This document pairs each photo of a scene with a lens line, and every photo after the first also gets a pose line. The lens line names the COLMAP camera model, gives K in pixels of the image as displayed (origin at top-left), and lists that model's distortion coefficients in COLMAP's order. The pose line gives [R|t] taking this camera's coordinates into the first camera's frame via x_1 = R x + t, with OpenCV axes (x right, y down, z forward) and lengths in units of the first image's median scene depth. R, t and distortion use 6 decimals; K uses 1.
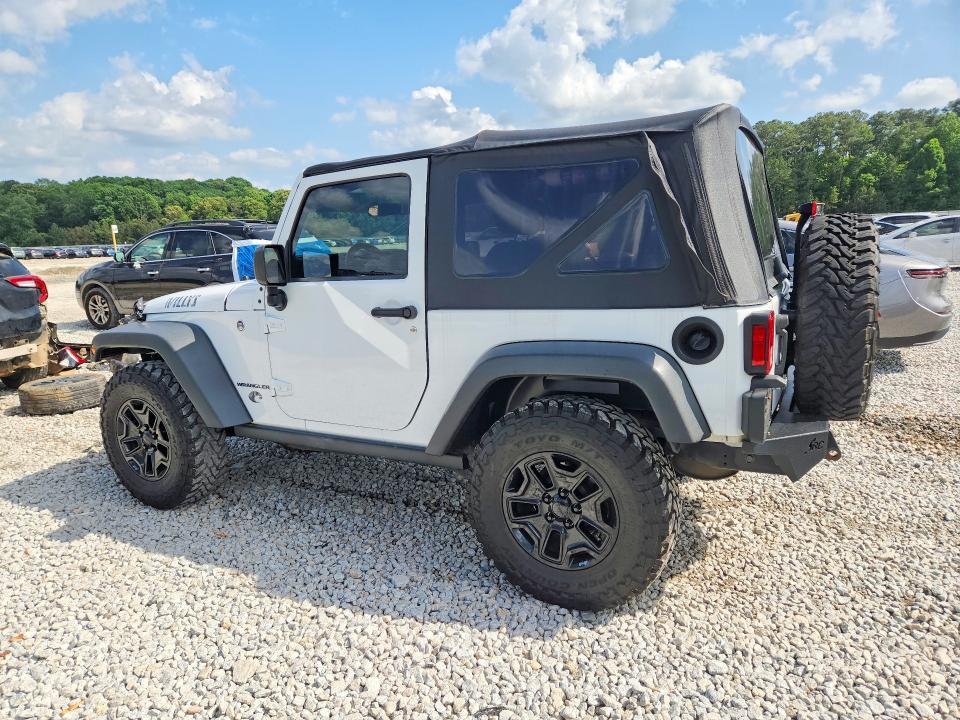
lens RADIAL K [[707.7, 0, 484.3], [0, 707.7, 359.5], [0, 0, 1]] dist [0.026939, -0.002761]
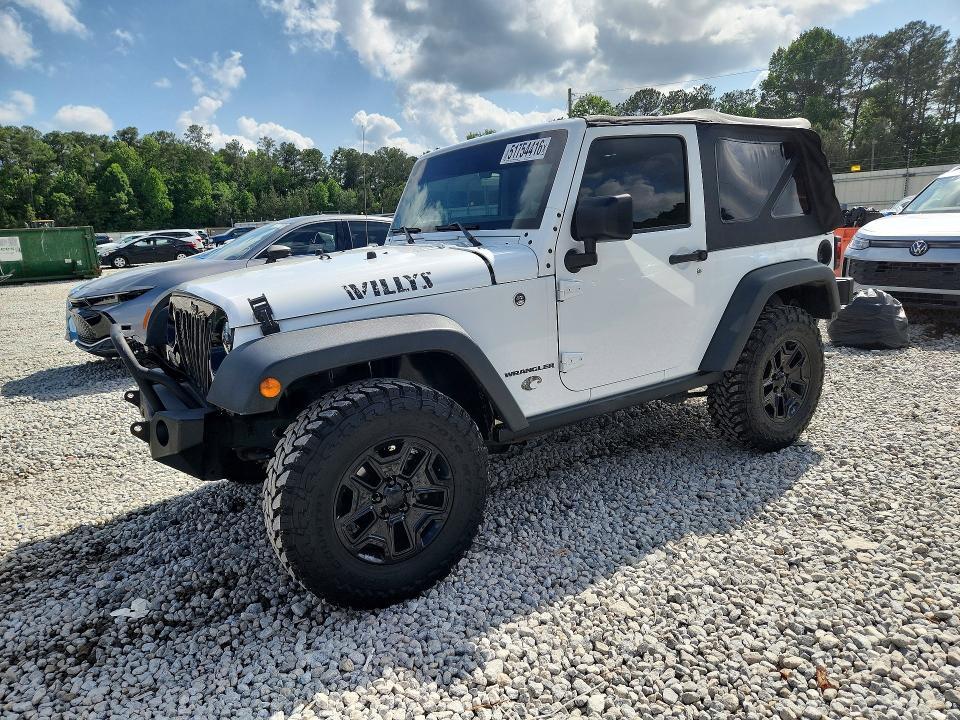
lens RADIAL K [[707.7, 0, 484.3], [0, 707.7, 359.5], [0, 0, 1]] dist [0.026939, -0.002761]
pose [[0.418739, -0.162724, 0.893409, -0.138283], [0.196475, 0.976746, 0.085816, -0.007266], [-0.886598, 0.139598, 0.440973, 0.085876]]
